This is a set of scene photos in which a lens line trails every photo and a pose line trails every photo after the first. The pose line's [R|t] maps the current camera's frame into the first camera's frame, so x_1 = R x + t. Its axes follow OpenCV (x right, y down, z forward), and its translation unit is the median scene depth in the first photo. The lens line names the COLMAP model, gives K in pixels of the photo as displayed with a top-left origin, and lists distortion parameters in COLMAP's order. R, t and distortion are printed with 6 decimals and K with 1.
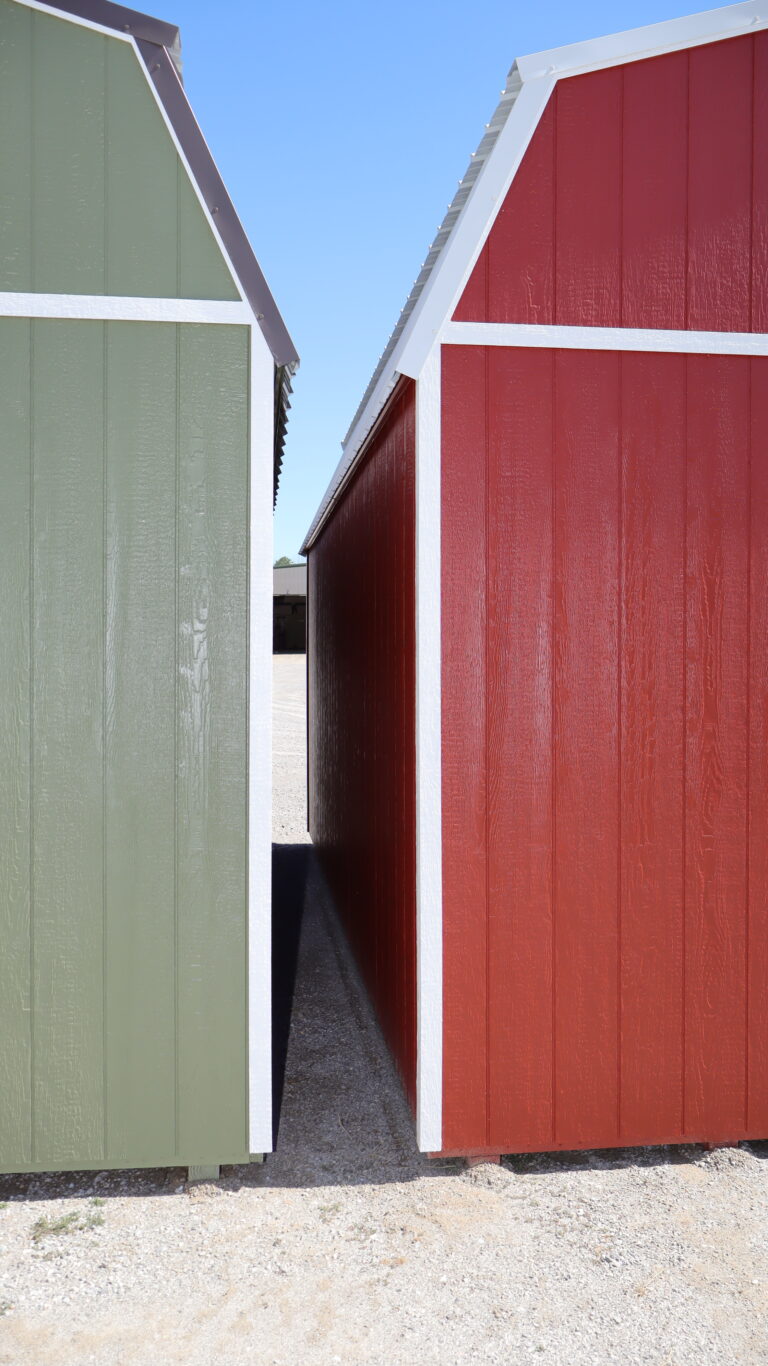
lens RADIAL K [[1147.1, 0, 384.0], [0, 1147.1, 683.0], [0, 0, 1]] dist [-0.004667, 0.006896]
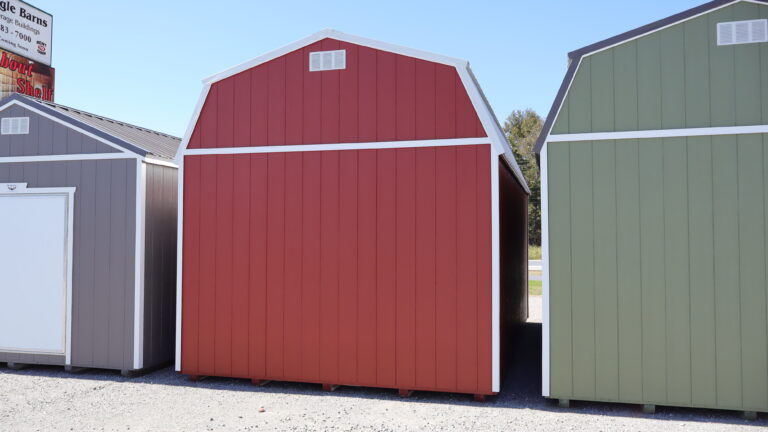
lens RADIAL K [[644.9, 0, 384.0], [0, 644.9, 216.0], [0, 0, 1]] dist [-0.004667, 0.006896]
pose [[0.932058, -0.010300, -0.362163, 1.425298], [-0.015650, 0.997518, -0.068647, 0.039640], [0.361971, 0.069651, 0.929584, -0.721515]]
